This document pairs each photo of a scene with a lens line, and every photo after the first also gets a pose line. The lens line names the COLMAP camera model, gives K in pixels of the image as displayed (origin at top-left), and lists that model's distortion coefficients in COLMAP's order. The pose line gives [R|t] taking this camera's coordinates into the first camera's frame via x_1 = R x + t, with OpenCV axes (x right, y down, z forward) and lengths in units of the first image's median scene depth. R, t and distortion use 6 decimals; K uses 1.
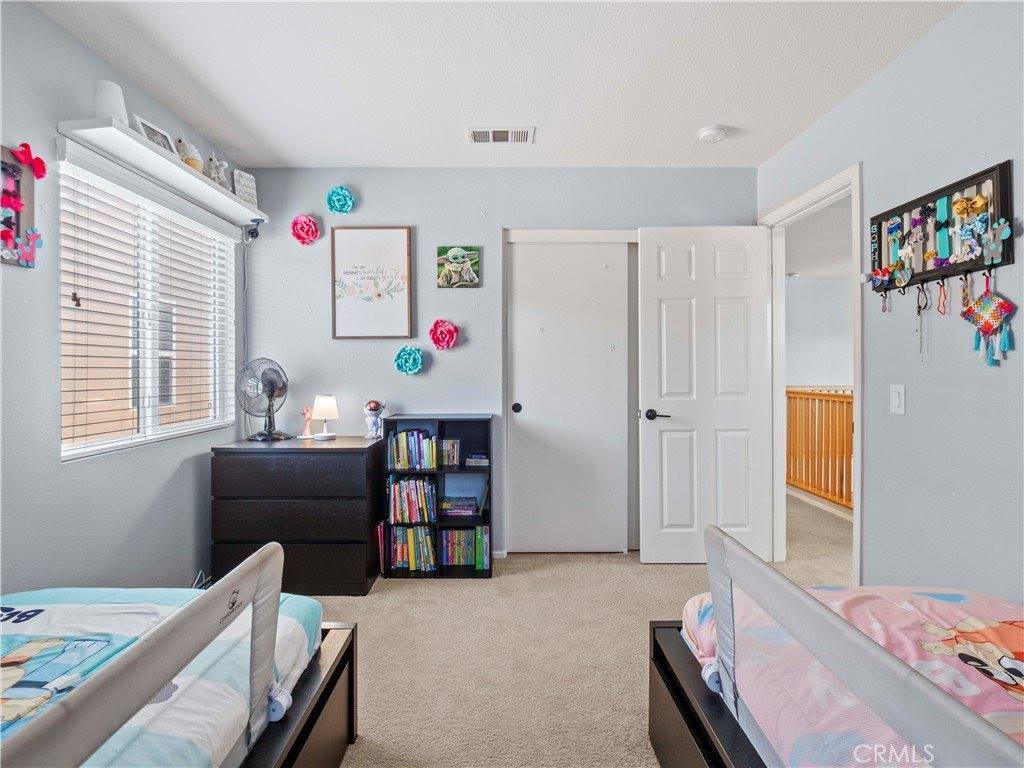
lens RADIAL K [[506.3, 0, 509.4], [0, 506.3, 378.2], [0, 0, 1]] dist [-0.014495, -0.002568]
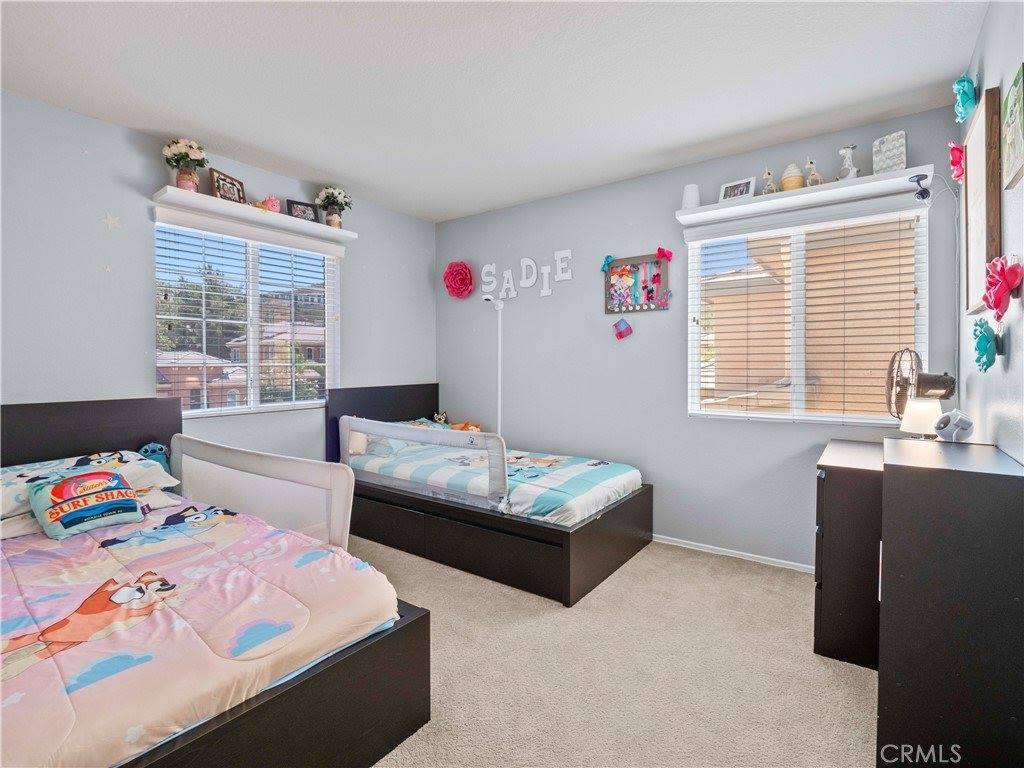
lens RADIAL K [[506.3, 0, 510.8], [0, 506.3, 377.5], [0, 0, 1]] dist [-0.014495, -0.002568]
pose [[-0.598178, 0.024742, -0.800981, 1.274100], [-0.000912, 0.999502, 0.031554, -0.031361], [0.801363, 0.019605, -0.597857, 2.230899]]
